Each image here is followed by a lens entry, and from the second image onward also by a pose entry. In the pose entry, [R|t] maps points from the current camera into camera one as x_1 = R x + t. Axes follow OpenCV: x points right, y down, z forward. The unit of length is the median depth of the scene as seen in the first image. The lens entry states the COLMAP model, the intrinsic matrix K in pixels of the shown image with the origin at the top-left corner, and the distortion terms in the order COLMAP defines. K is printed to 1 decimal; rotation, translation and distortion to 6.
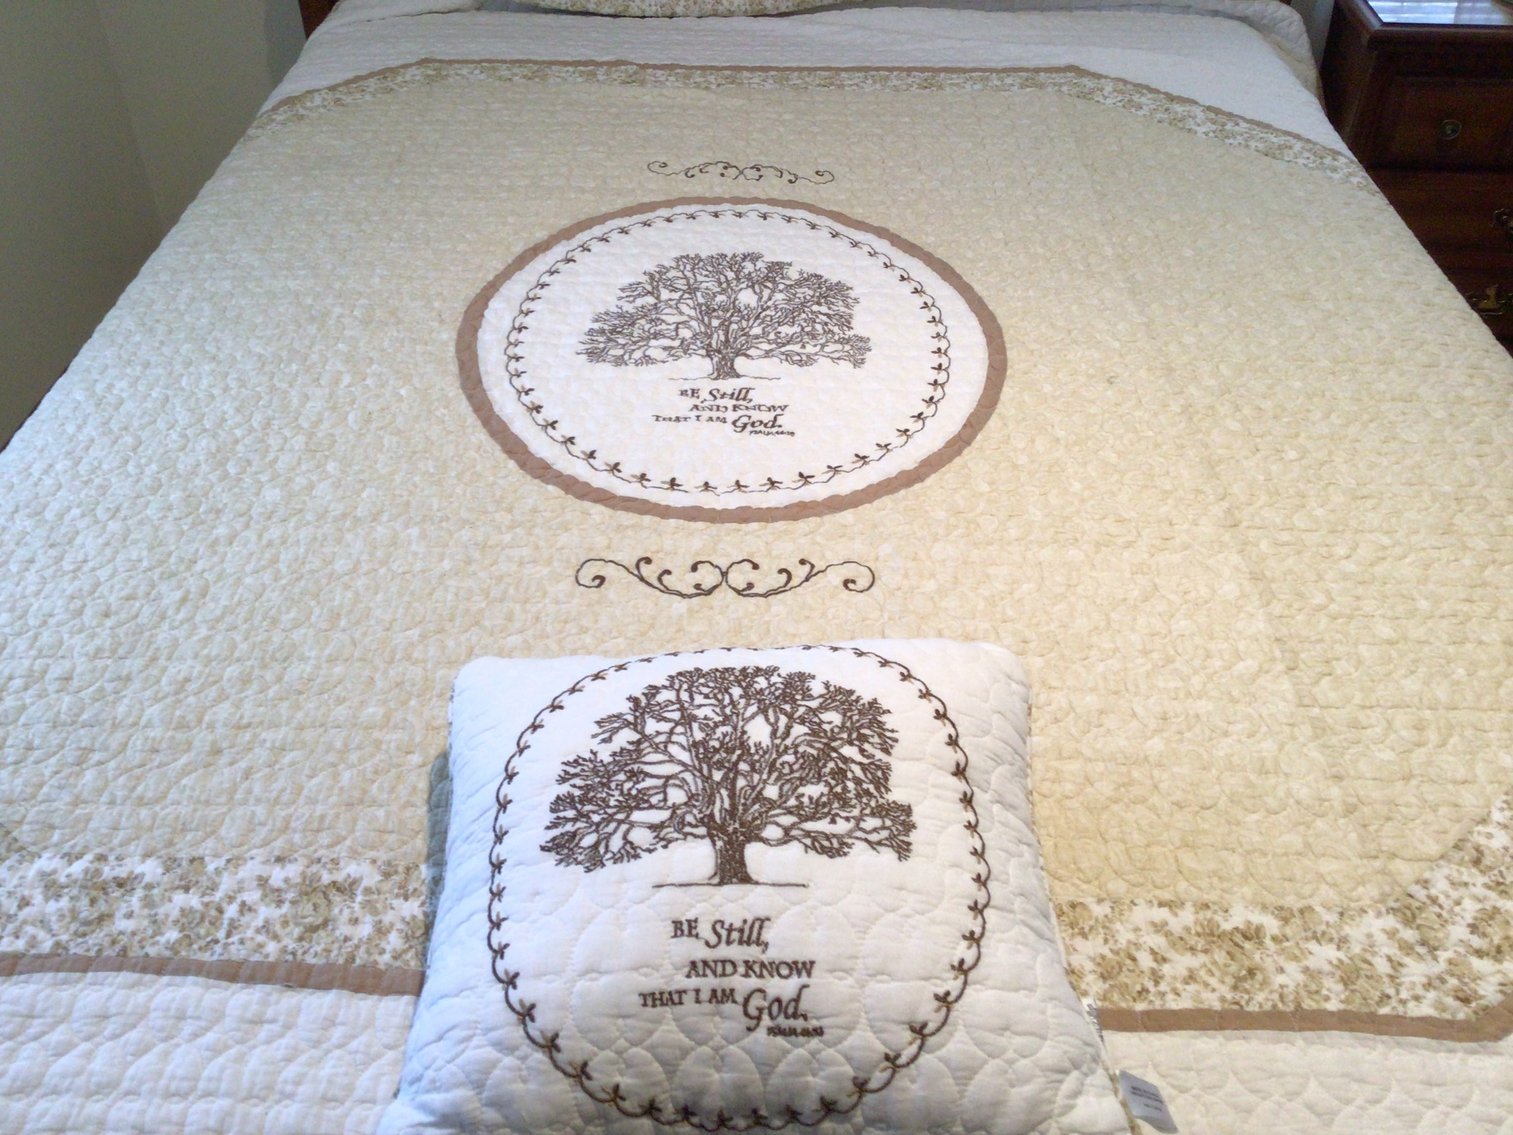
lens RADIAL K [[1345.9, 0, 756.5], [0, 1345.9, 567.5], [0, 0, 1]] dist [-0.096823, -0.002145]
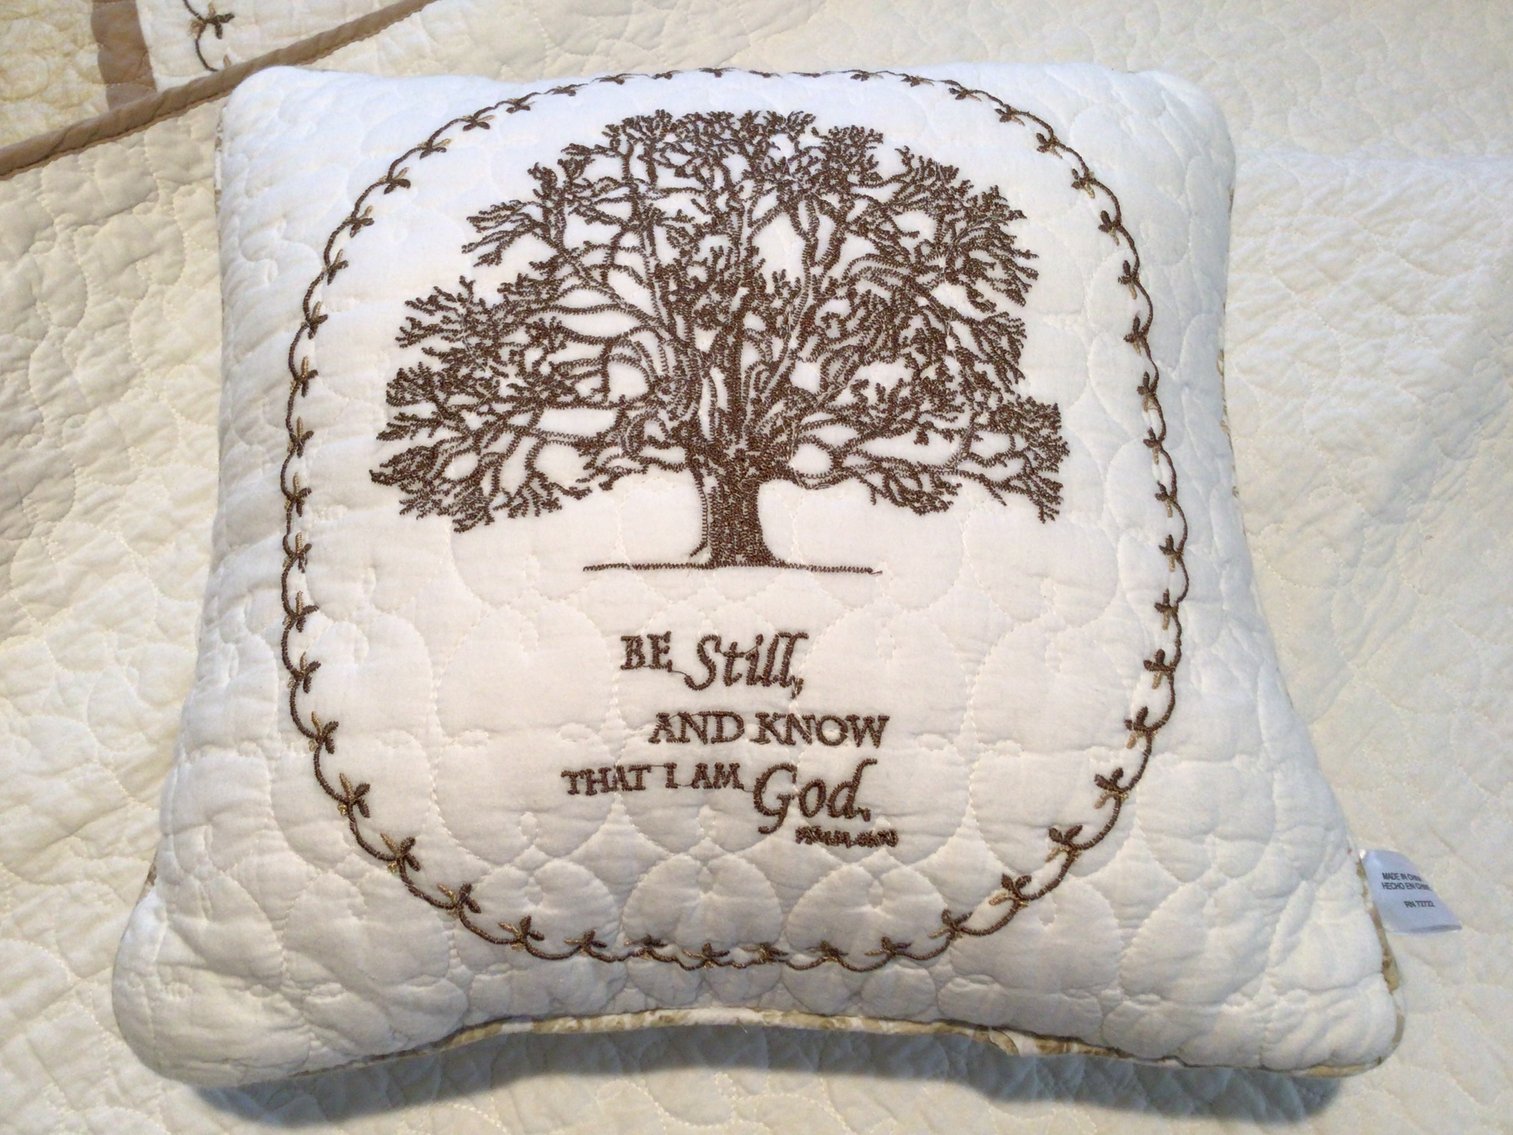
lens RADIAL K [[1345.9, 0, 756.5], [0, 1345.9, 567.5], [0, 0, 1]] dist [-0.096823, -0.002145]
pose [[0.997727, 0.014894, 0.065722, -0.042727], [-0.043028, 0.891389, 0.451193, -0.003458], [-0.051864, -0.452995, 0.890003, 0.500792]]
